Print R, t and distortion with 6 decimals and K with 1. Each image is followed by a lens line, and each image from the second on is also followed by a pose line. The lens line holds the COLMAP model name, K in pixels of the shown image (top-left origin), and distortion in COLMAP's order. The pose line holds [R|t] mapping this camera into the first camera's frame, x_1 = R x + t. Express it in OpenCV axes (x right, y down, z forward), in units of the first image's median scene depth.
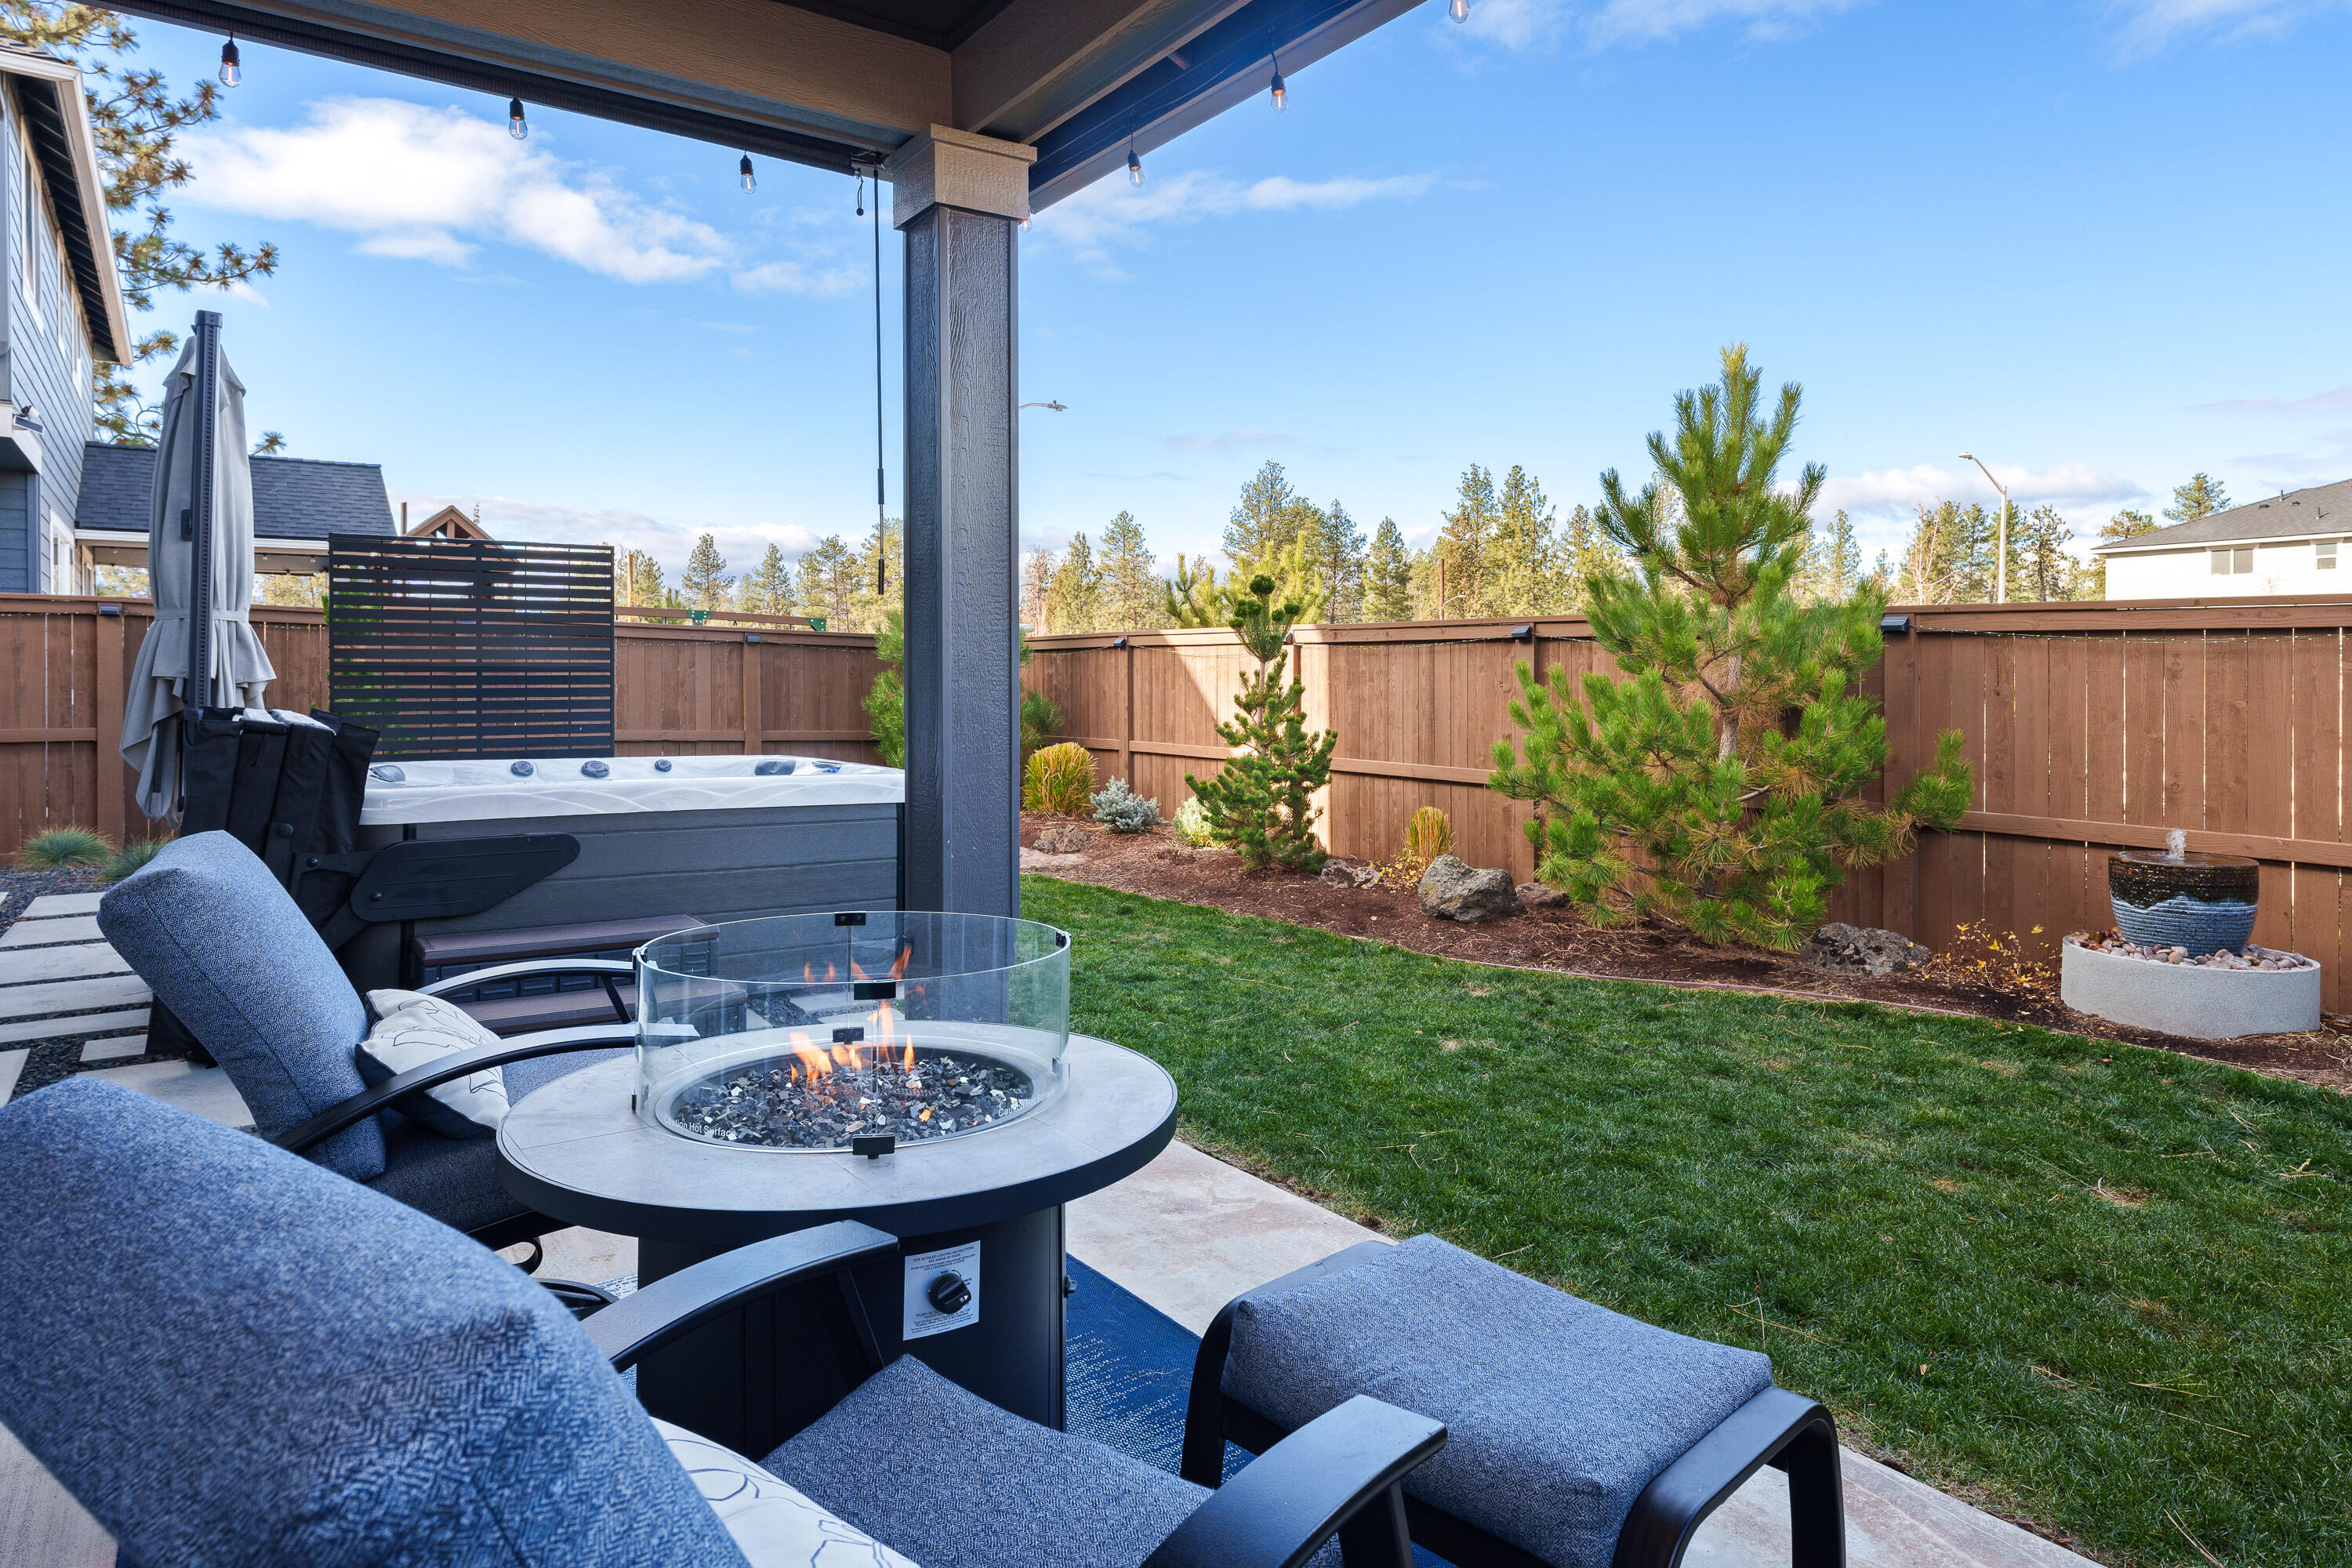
lens RADIAL K [[1399.7, 0, 1172.3], [0, 1399.7, 668.2], [0, 0, 1]] dist [0.003071, 0.001423]
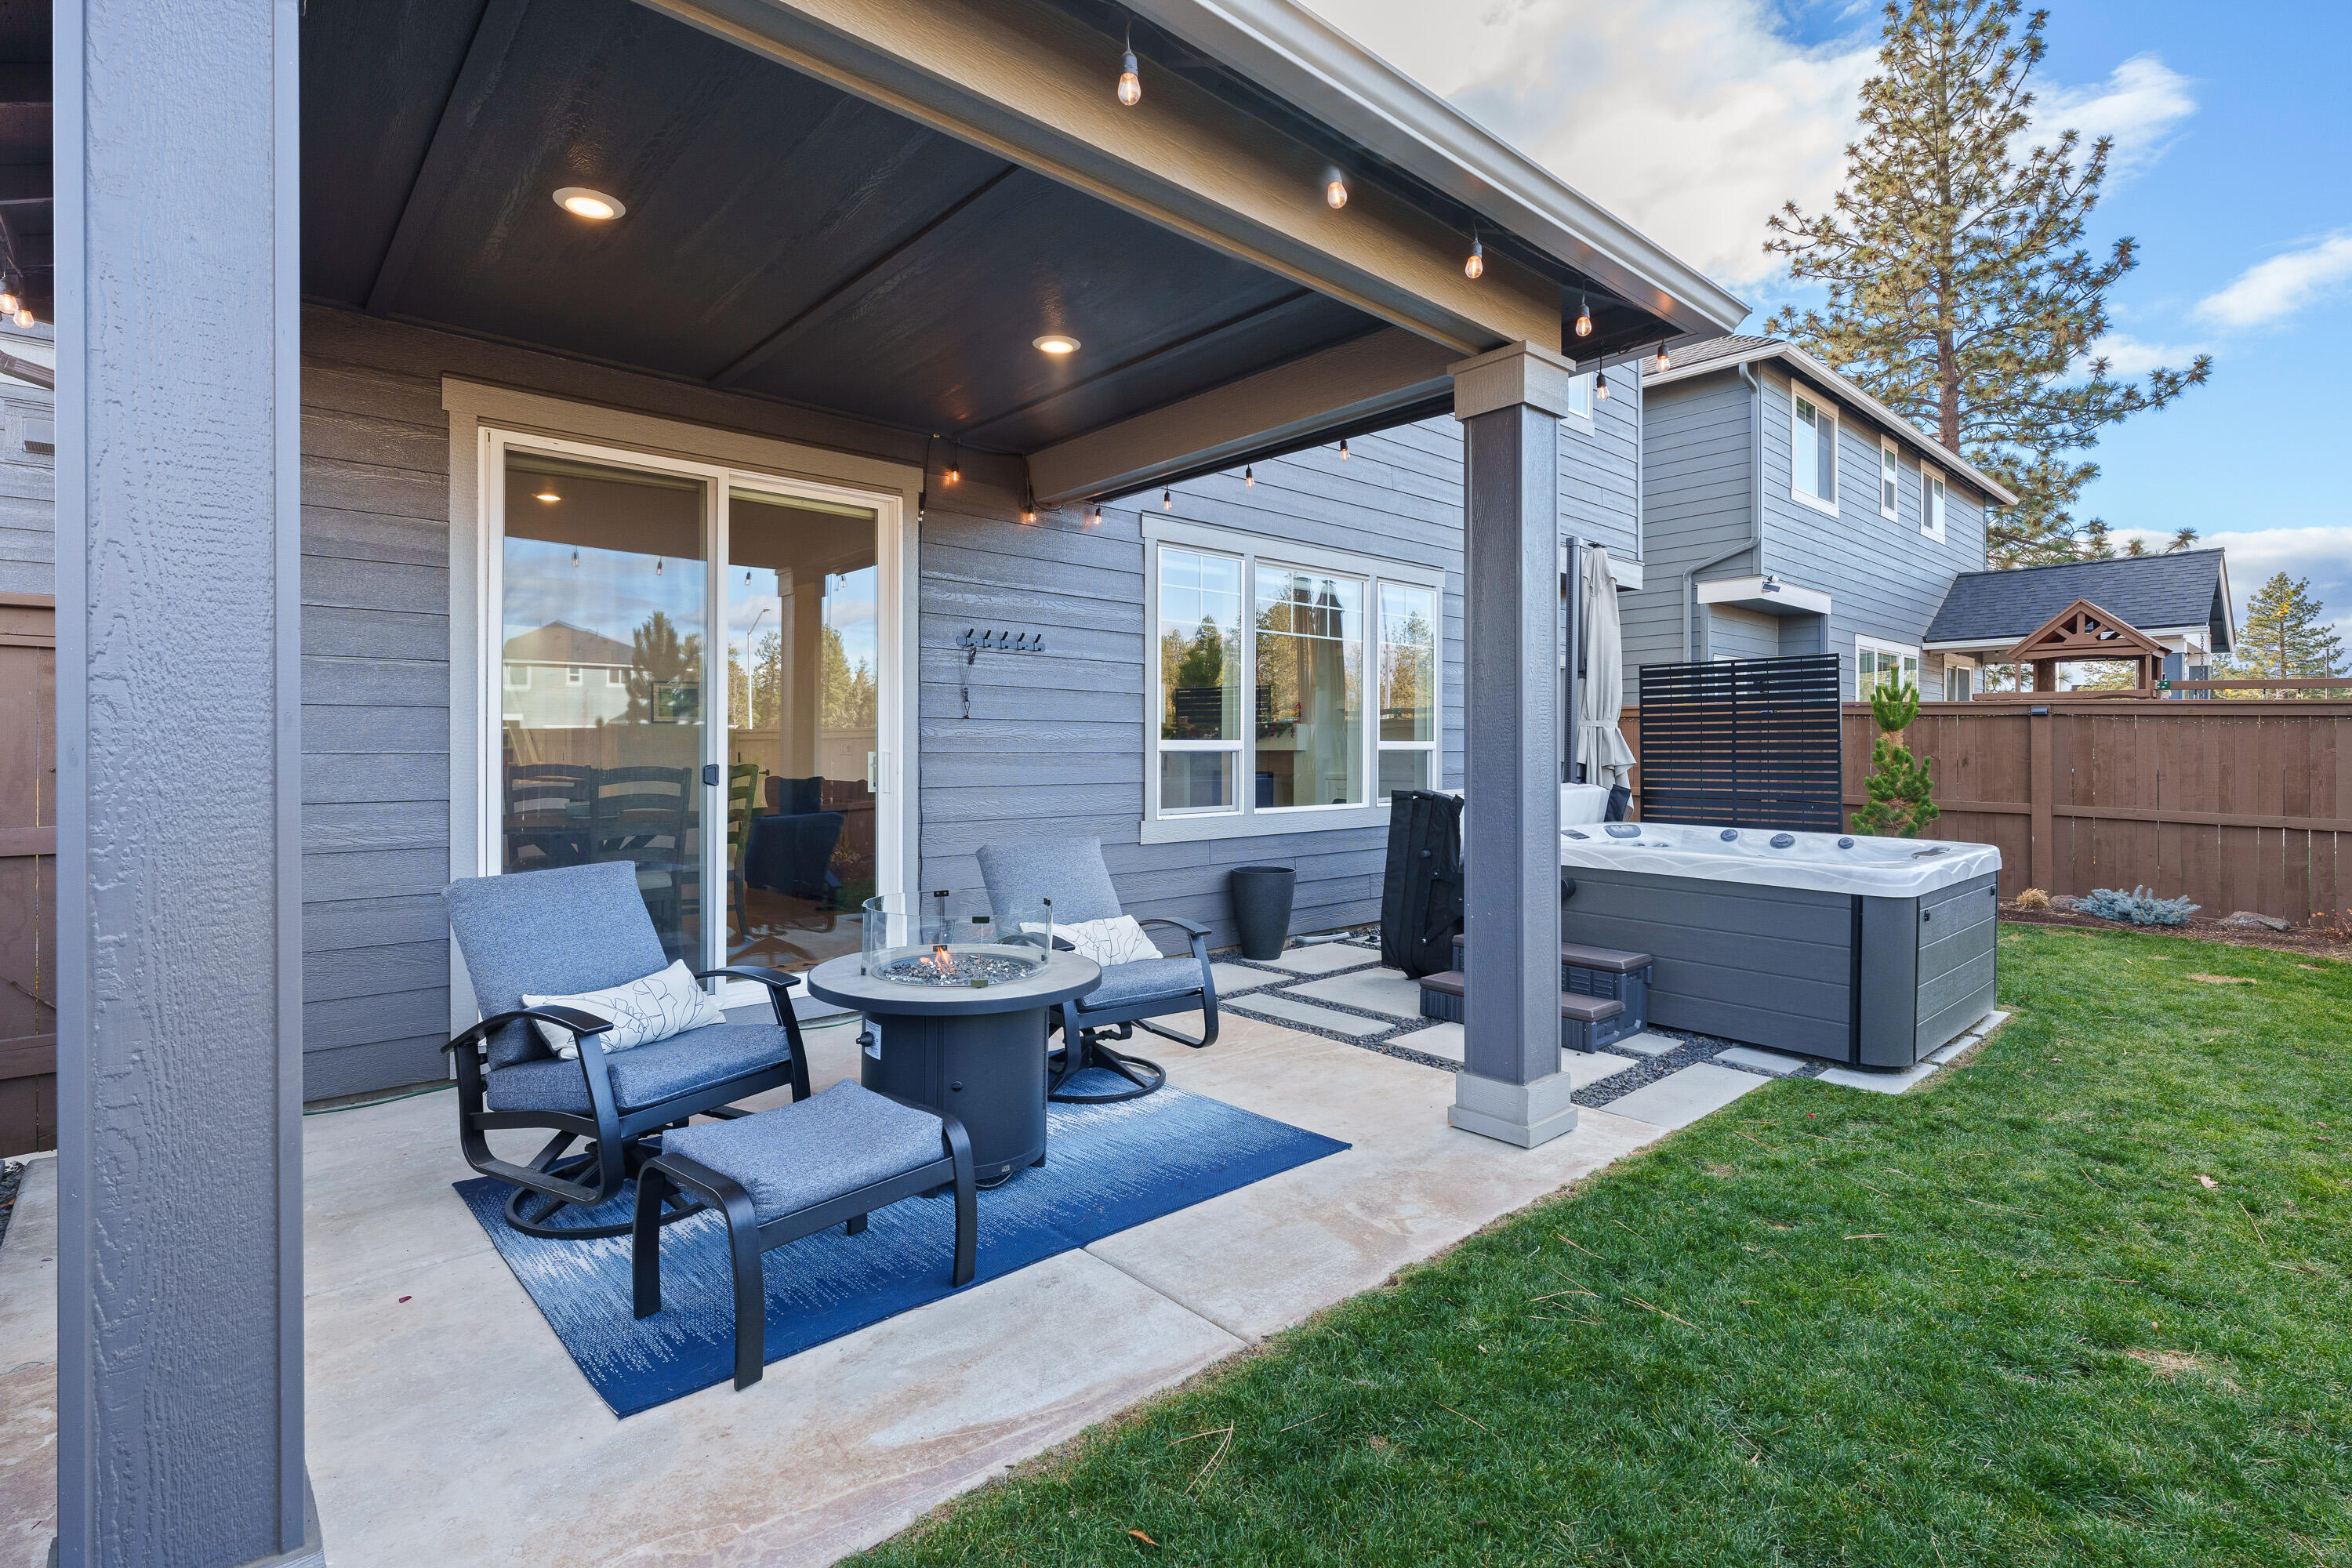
lens RADIAL K [[1112.0, 0, 1169.8], [0, 1112.0, 757.8], [0, 0, 1]] dist [-0.001168, -0.000185]
pose [[0.124964, 0.007284, -0.992135, 0.130689], [0.010176, 0.999911, 0.008623, -0.003671], [0.992109, -0.011174, 0.124878, 0.095089]]
